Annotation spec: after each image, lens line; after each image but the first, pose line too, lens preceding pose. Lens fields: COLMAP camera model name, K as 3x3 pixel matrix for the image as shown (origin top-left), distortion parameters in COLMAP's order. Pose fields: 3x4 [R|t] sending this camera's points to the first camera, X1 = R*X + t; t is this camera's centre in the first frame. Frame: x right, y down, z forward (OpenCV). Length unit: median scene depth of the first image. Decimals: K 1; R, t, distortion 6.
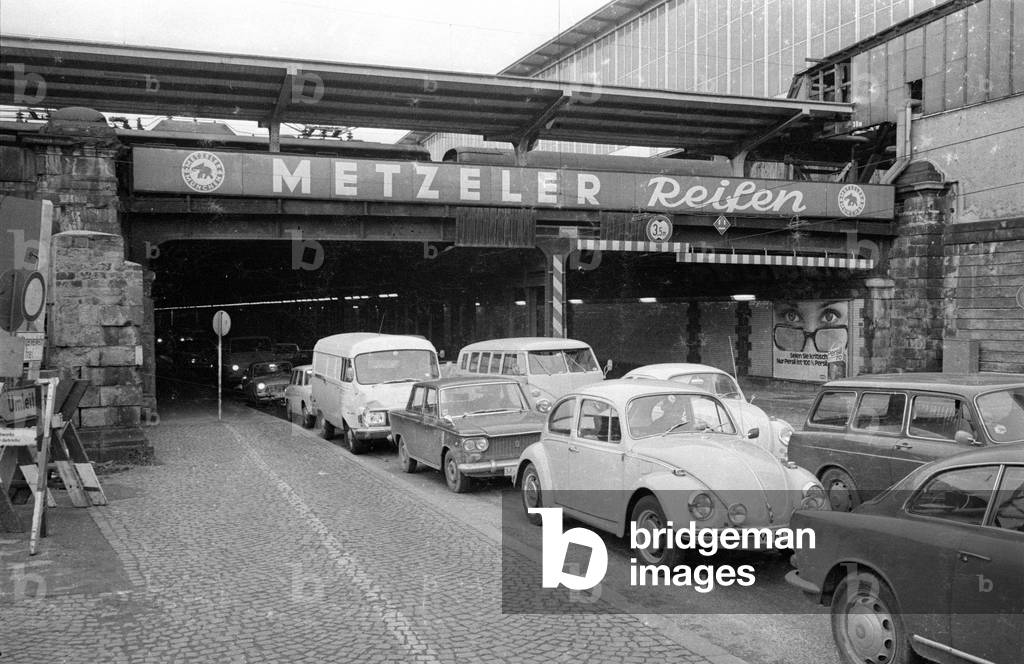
lens RADIAL K [[1019.8, 0, 512.0], [0, 1019.8, 332.0], [0, 0, 1]] dist [0.003653, -0.000521]
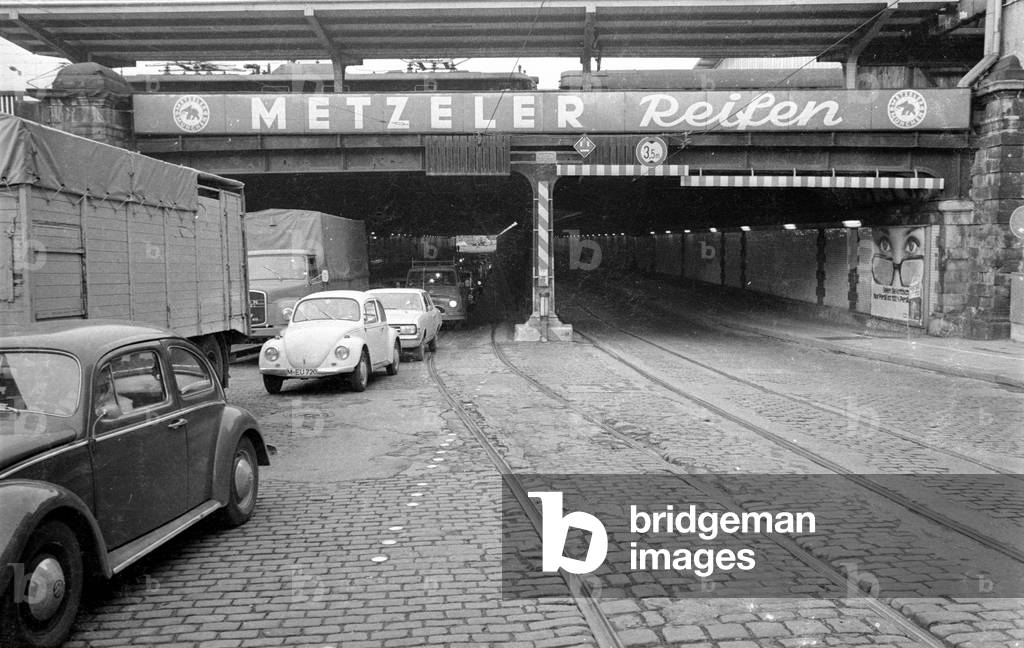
lens RADIAL K [[1019.5, 0, 512.0], [0, 1019.5, 324.0], [0, 0, 1]] dist [0.002754, 0.010023]
pose [[0.923788, 0.031622, -0.381596, 0.382375], [-0.007426, 0.997876, 0.064713, -0.002576], [0.382832, -0.056947, 0.922061, 0.083201]]
